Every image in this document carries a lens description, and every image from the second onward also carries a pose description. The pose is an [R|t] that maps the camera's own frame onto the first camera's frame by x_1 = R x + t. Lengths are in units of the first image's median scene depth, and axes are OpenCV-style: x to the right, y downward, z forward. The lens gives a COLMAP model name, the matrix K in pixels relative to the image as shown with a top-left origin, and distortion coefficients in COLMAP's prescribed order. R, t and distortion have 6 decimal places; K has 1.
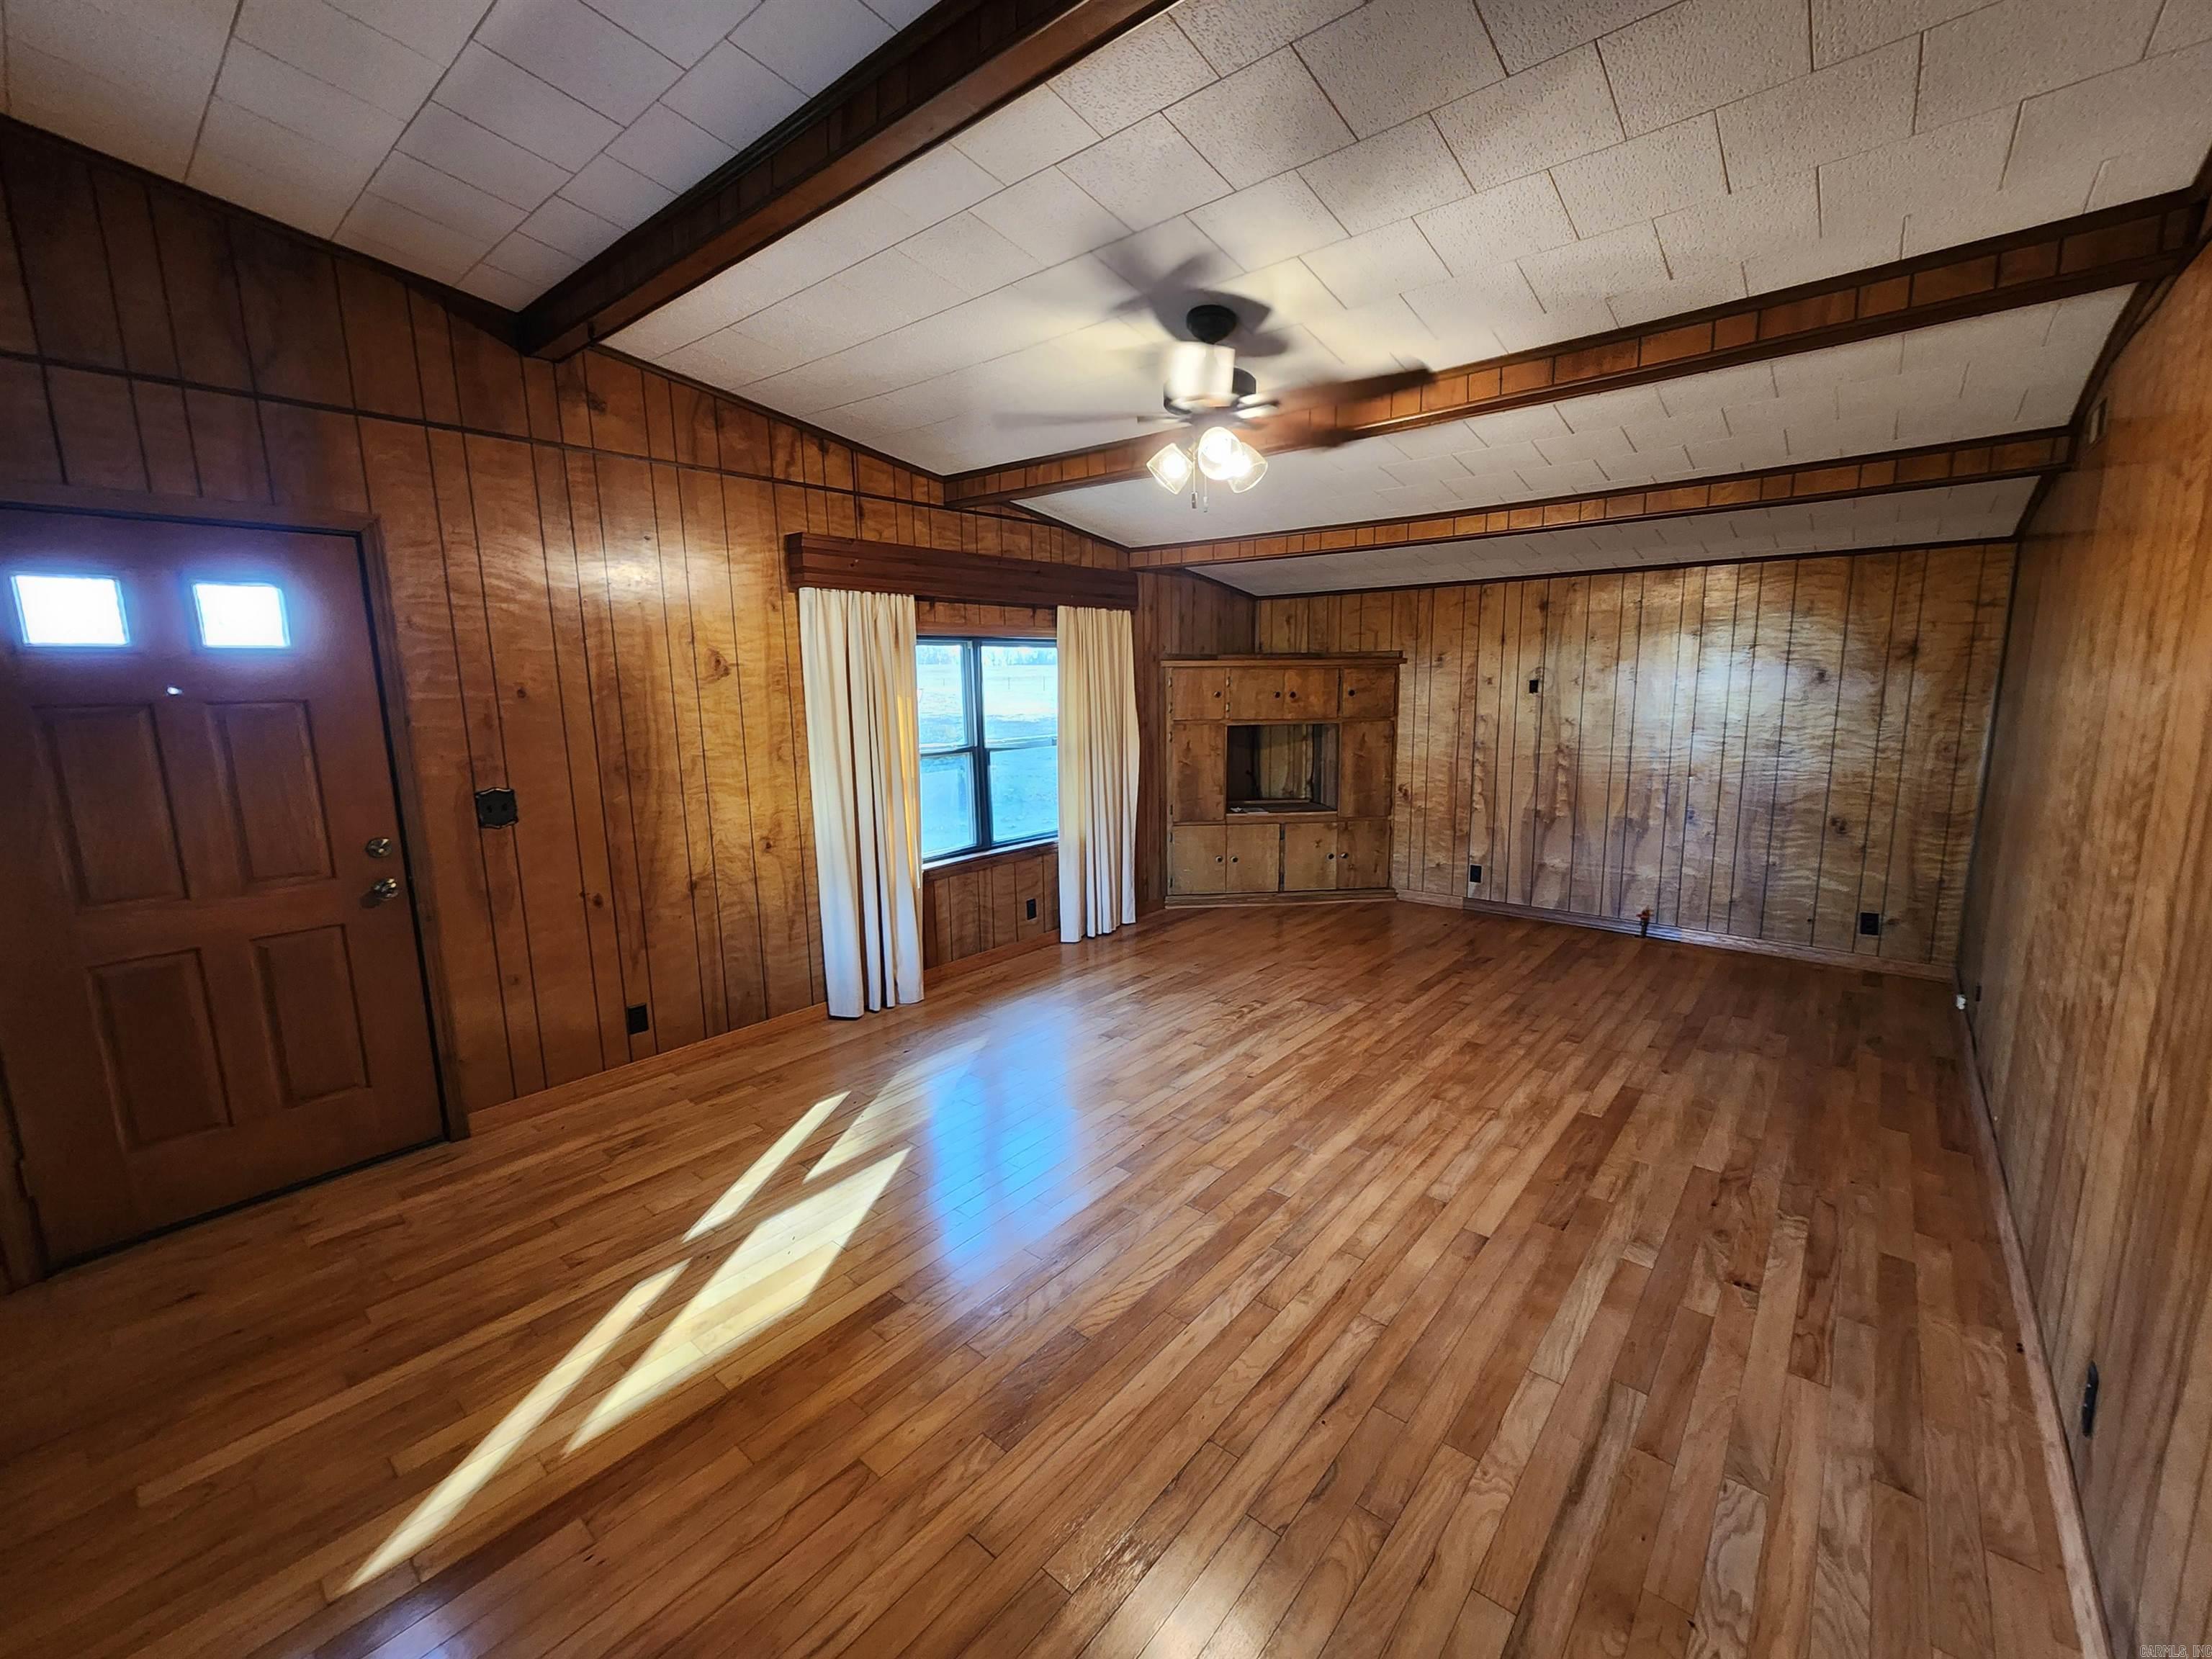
lens RADIAL K [[909.3, 0, 1106.0], [0, 909.3, 829.5], [0, 0, 1]] dist [-0.000270, -0.000283]
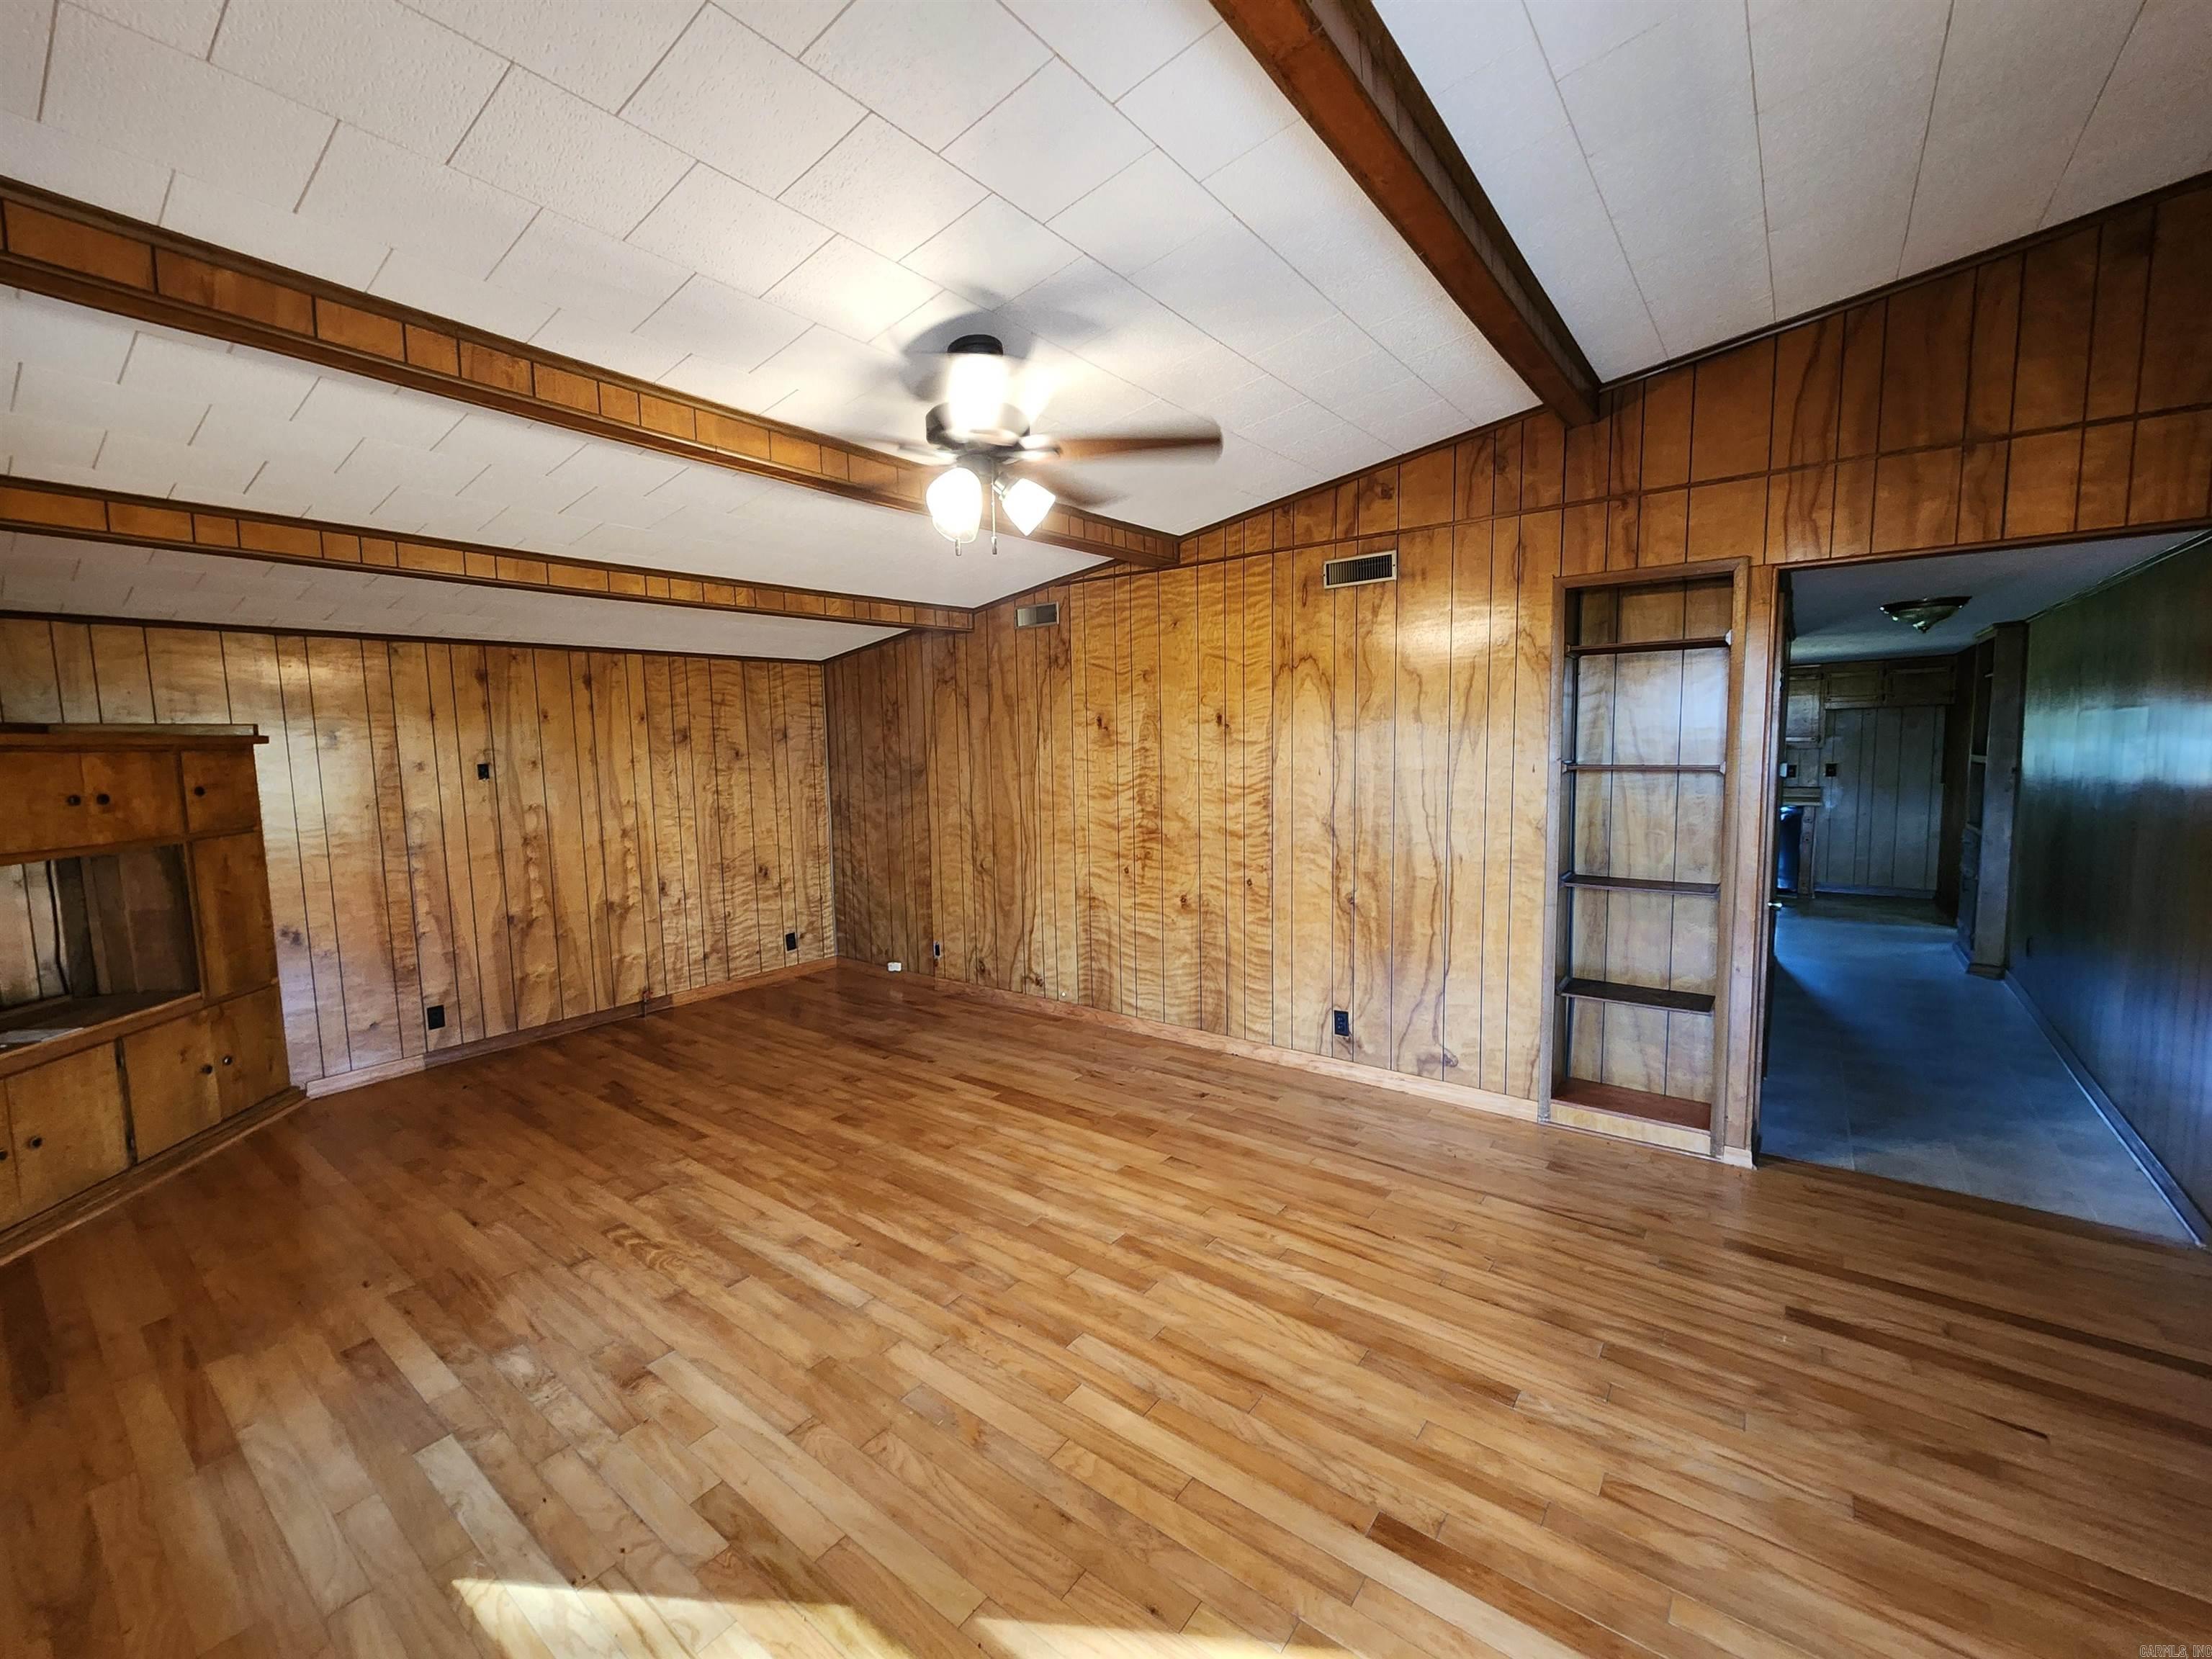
lens RADIAL K [[909.3, 0, 1106.0], [0, 909.3, 829.5], [0, 0, 1]] dist [-0.000270, -0.000283]
pose [[-0.059098, -0.082862, 0.994807, -0.518402], [0.186449, 0.978096, 0.092547, -0.098762], [-0.980686, 0.190950, -0.042354, 0.631025]]
